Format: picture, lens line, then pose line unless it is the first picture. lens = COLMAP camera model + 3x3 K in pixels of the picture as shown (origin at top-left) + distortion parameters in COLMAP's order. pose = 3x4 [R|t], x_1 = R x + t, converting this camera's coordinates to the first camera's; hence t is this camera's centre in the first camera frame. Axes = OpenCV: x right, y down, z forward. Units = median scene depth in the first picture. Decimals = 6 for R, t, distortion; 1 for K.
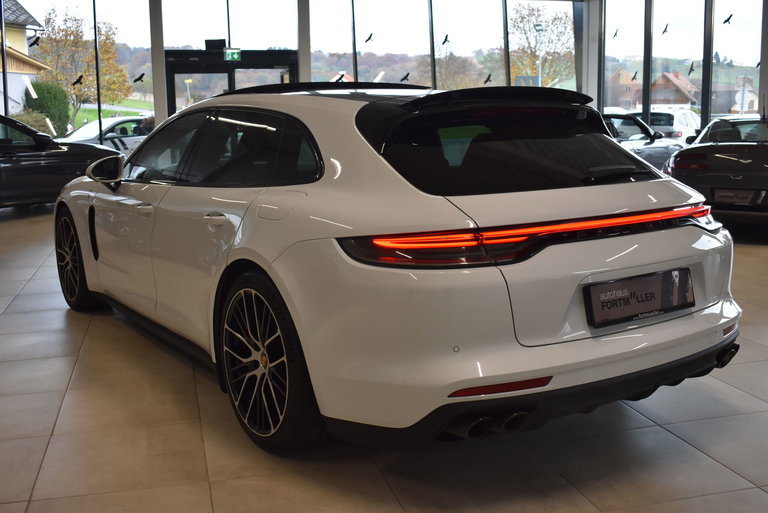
lens RADIAL K [[825.3, 0, 380.7], [0, 825.3, 253.6], [0, 0, 1]] dist [-0.073295, 0.000000]
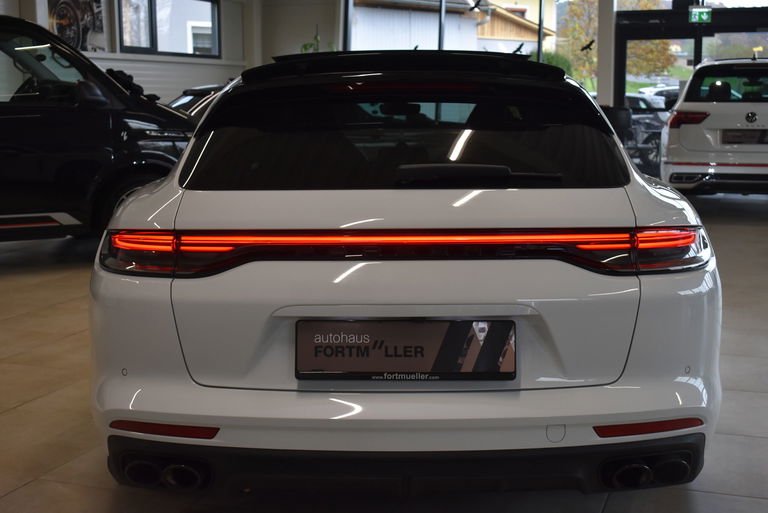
lens RADIAL K [[1022.3, 0, 383.8], [0, 1022.3, 261.3], [0, 0, 1]] dist [-0.047038, 0.000000]
pose [[0.824055, 0.099758, -0.557657, 0.773700], [-0.101079, 0.994469, 0.028532, -0.045467], [0.557419, 0.032855, 0.829581, 0.257458]]
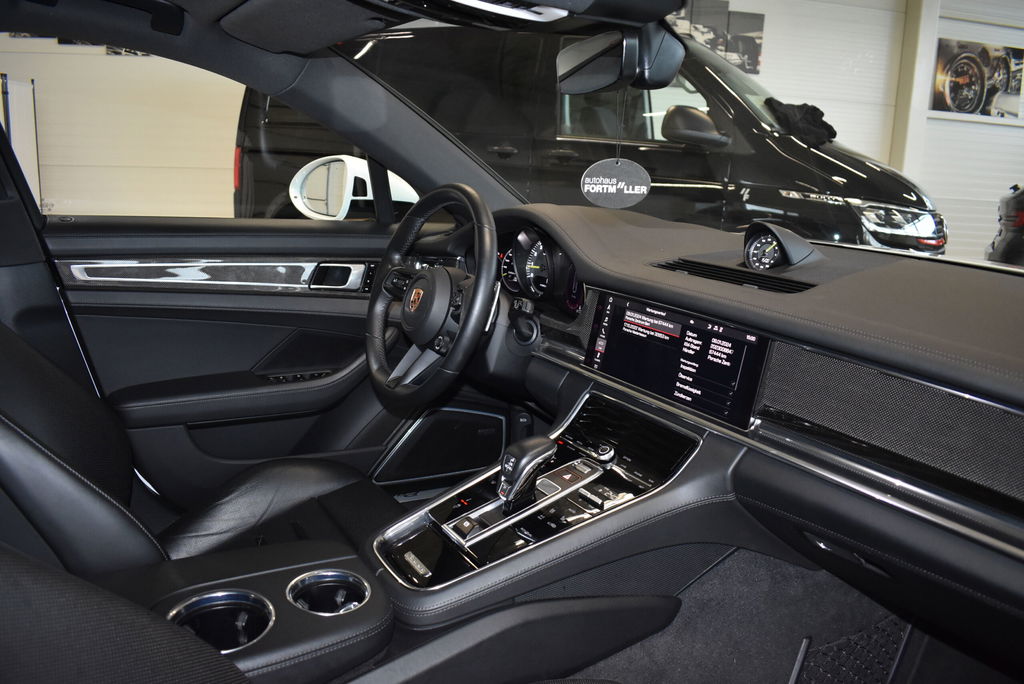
lens RADIAL K [[797.5, 0, 511.8], [0, 797.5, 343.3], [0, 0, 1]] dist [-0.089465, 0.018156]
pose [[-0.039468, 0.236770, -0.970764, 0.085839], [-0.209938, 0.947871, 0.239722, -0.234077], [0.976918, 0.213262, 0.012297, 1.795233]]
